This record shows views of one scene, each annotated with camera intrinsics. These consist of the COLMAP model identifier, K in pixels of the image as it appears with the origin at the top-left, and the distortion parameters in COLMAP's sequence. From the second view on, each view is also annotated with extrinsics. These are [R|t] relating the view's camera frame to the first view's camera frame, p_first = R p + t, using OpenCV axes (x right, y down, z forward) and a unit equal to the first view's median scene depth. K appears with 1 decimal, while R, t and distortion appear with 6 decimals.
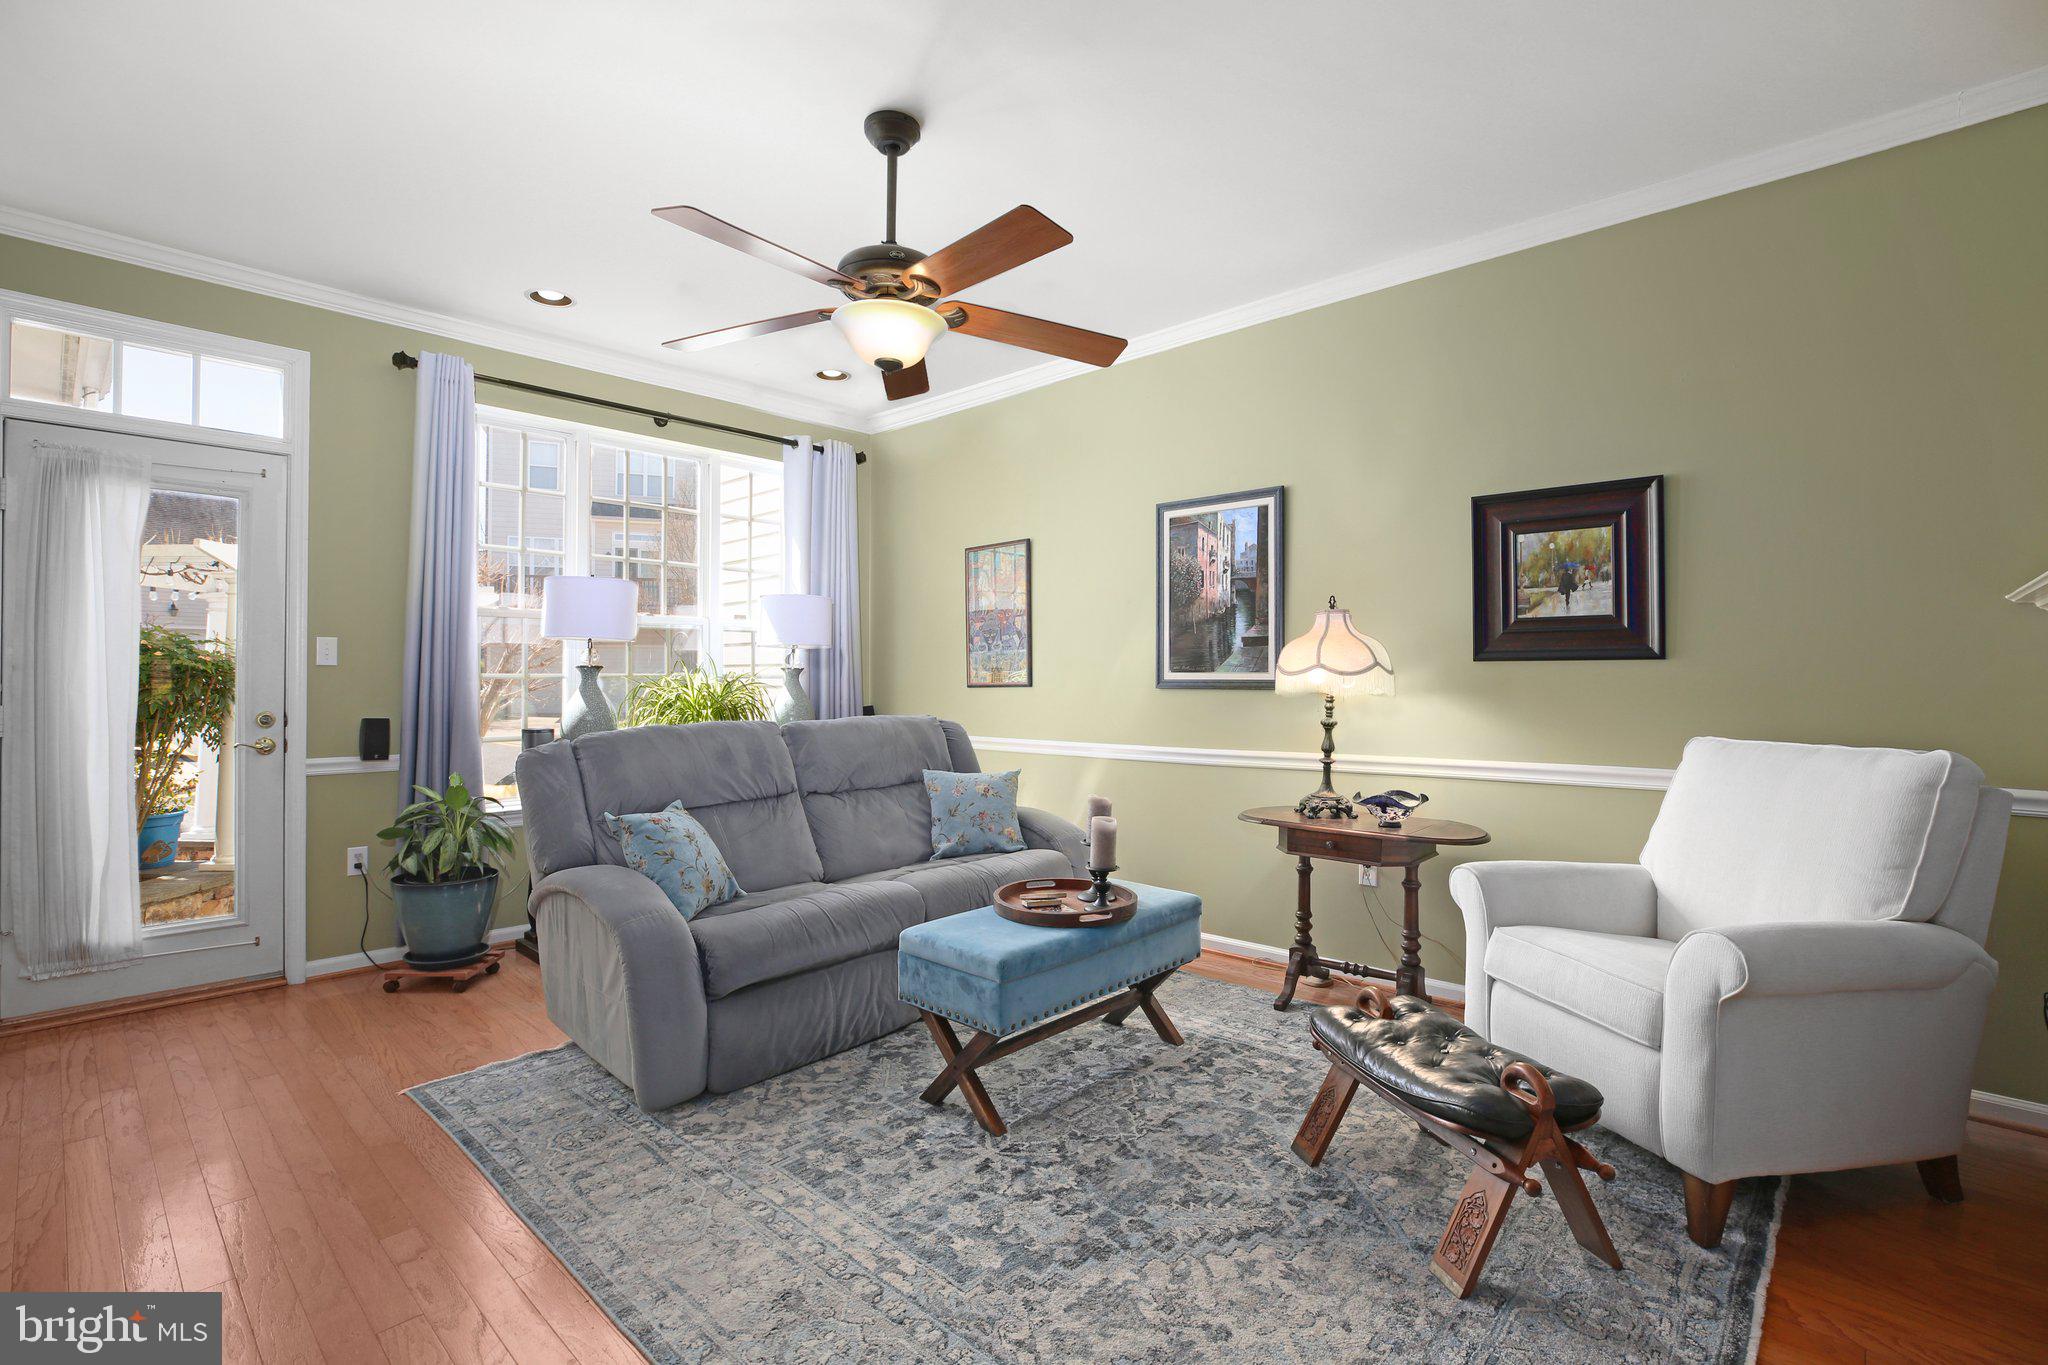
lens RADIAL K [[934.1, 0, 1039.2], [0, 934.1, 672.0], [0, 0, 1]] dist [-0.028867, 0.001832]
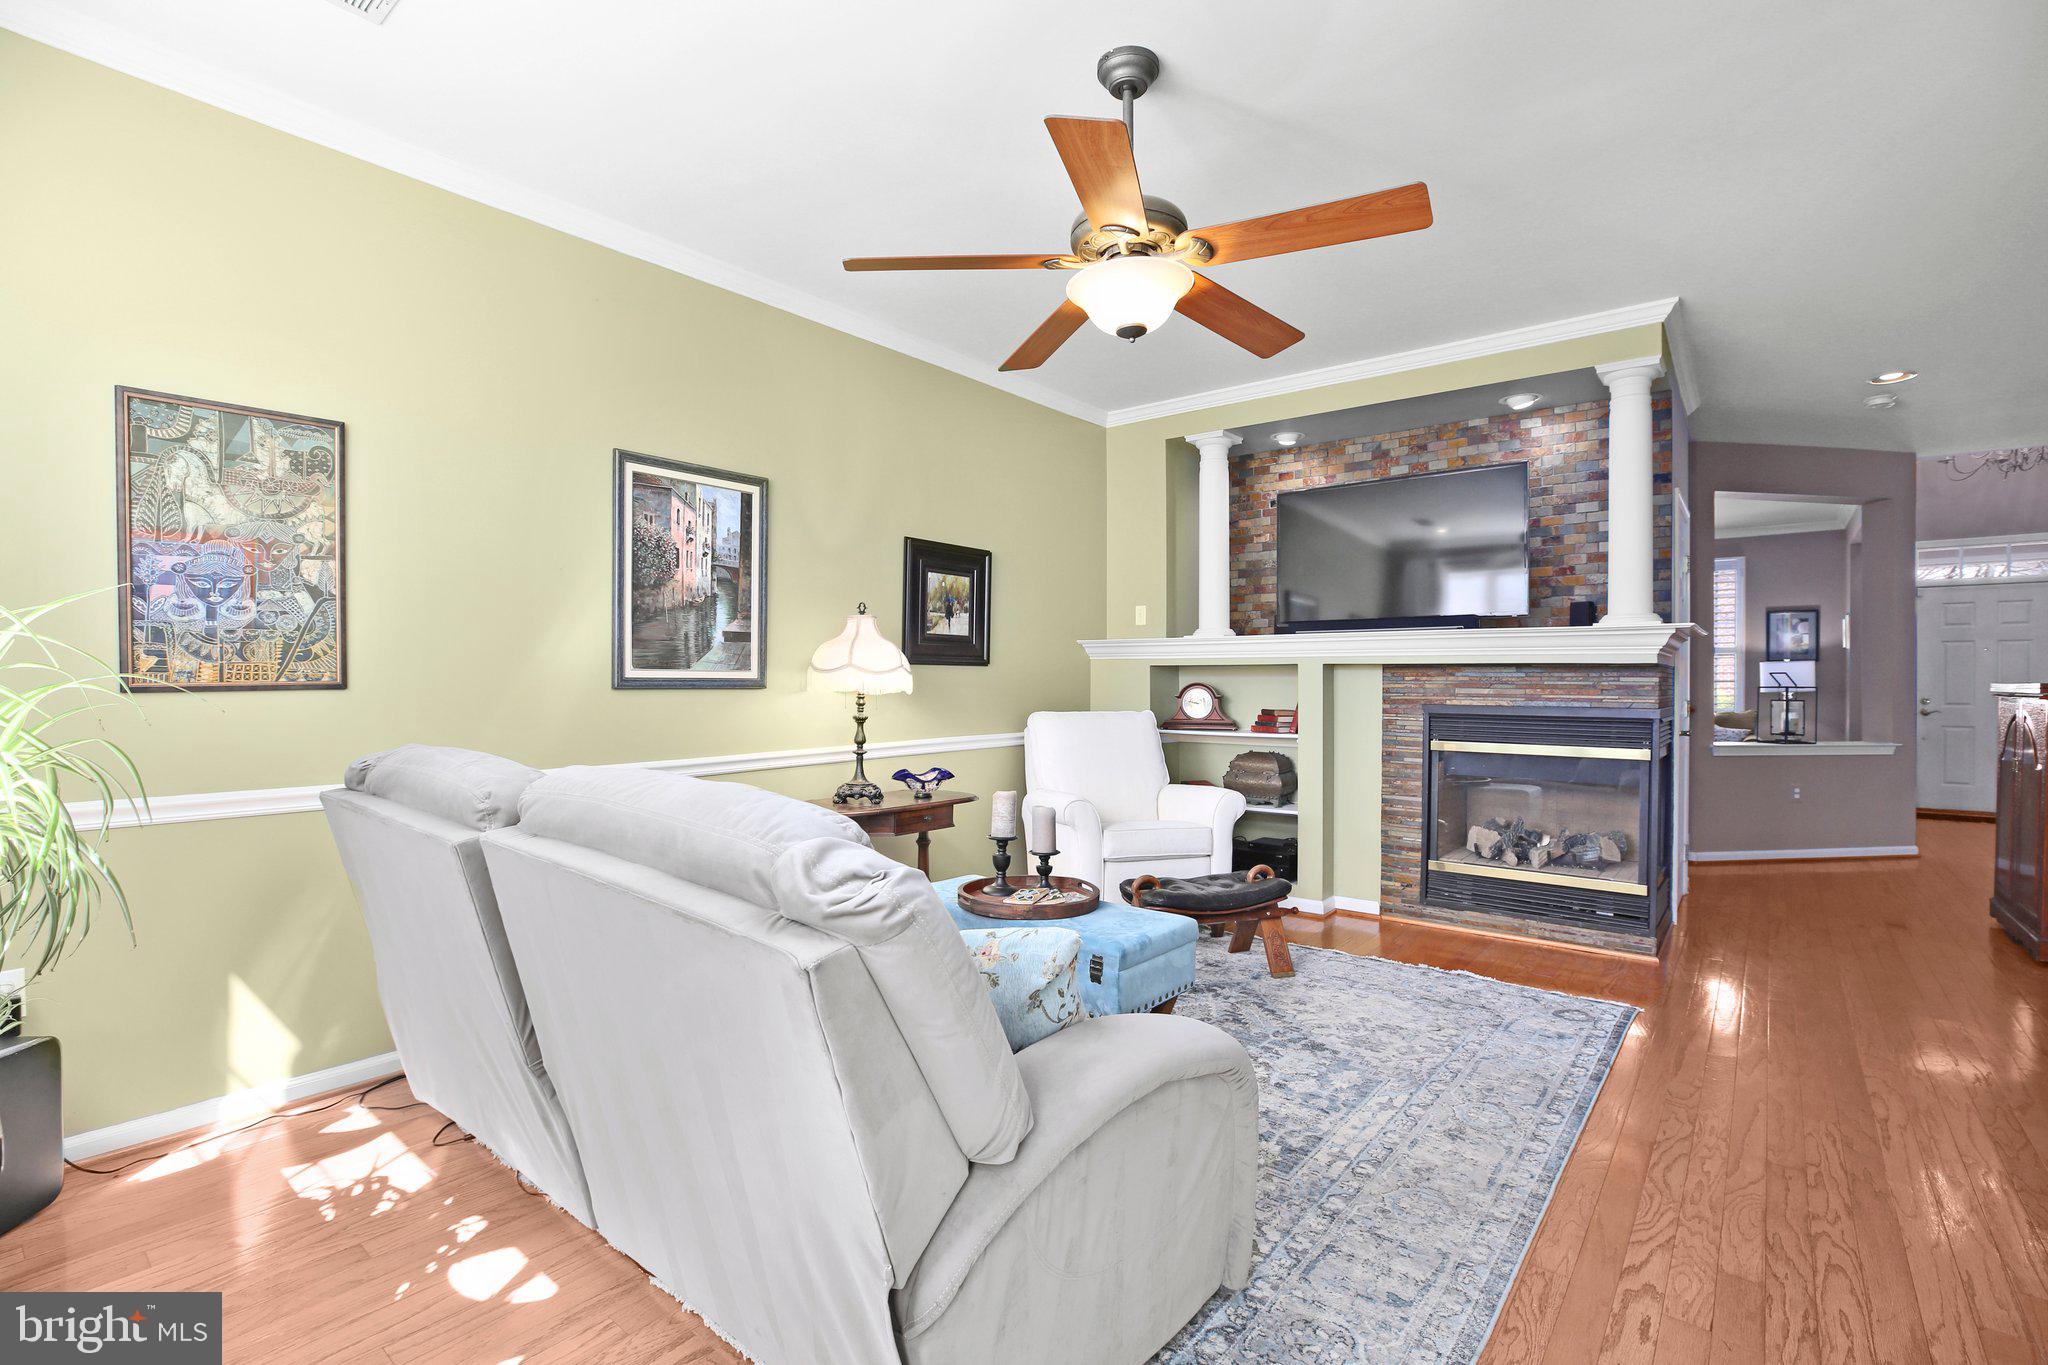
lens RADIAL K [[934.1, 0, 1033.4], [0, 934.1, 679.4], [0, 0, 1]] dist [-0.028867, 0.001832]
pose [[-0.063740, 0.003852, 0.997959, -0.704295], [-0.004950, 0.999979, -0.004175, 0.011943], [-0.997954, -0.005206, -0.063720, 0.760360]]
